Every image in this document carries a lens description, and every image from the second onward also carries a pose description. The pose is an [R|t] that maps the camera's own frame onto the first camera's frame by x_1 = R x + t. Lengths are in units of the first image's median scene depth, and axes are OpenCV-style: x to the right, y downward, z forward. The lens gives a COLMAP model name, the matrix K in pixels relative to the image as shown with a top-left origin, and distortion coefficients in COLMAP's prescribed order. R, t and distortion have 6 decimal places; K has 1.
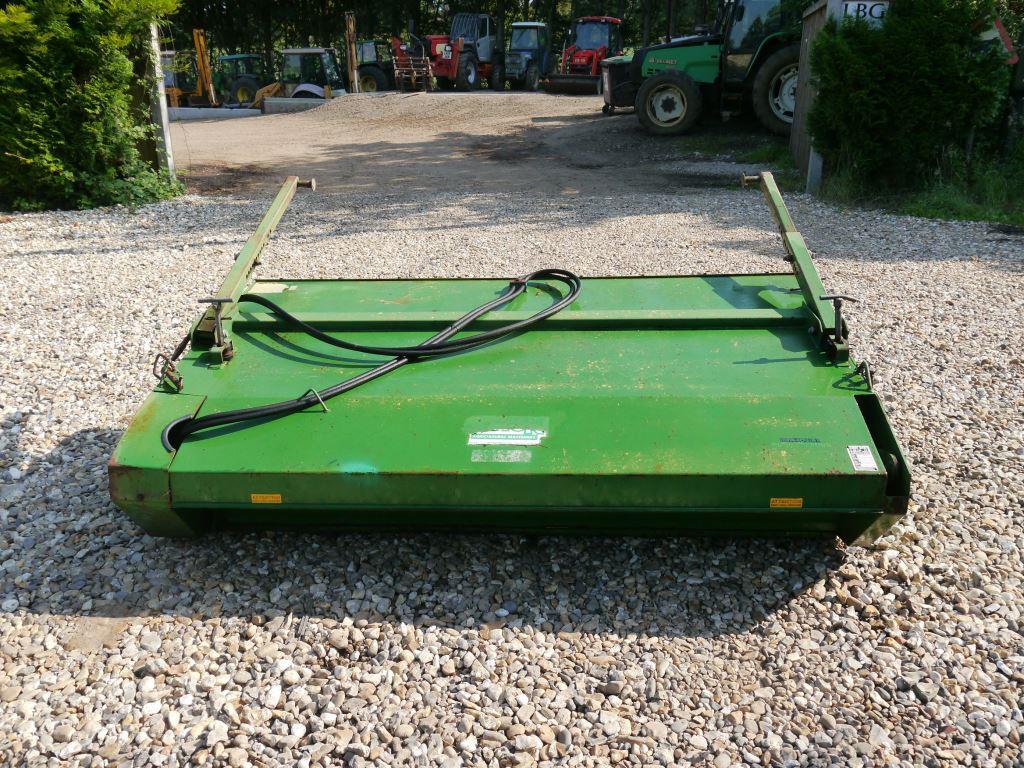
lens RADIAL K [[839.8, 0, 512.0], [0, 839.8, 384.0], [0, 0, 1]] dist [-0.031394, 0.012894]
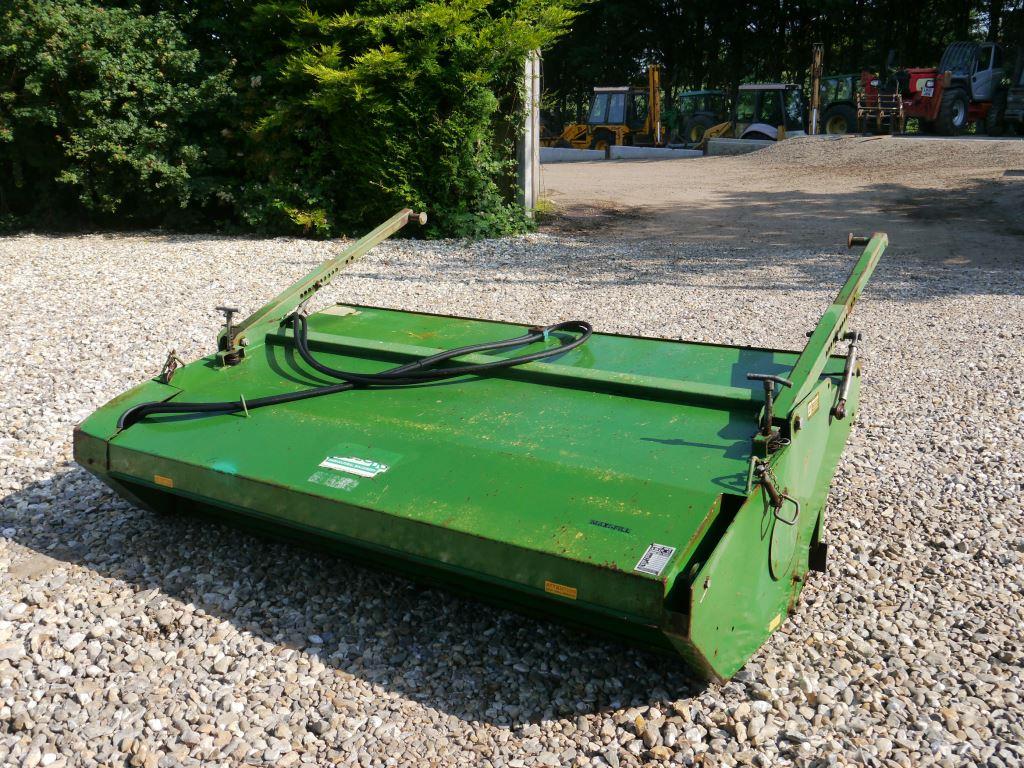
lens RADIAL K [[986.6, 0, 512.0], [0, 986.6, 384.0], [0, 0, 1]] dist [-0.015542, -0.001970]
pose [[0.871460, 0.135195, -0.471465, 0.166732], [-0.175509, 0.983566, -0.042370, -0.003738], [0.457989, 0.119670, 0.880866, 0.010626]]
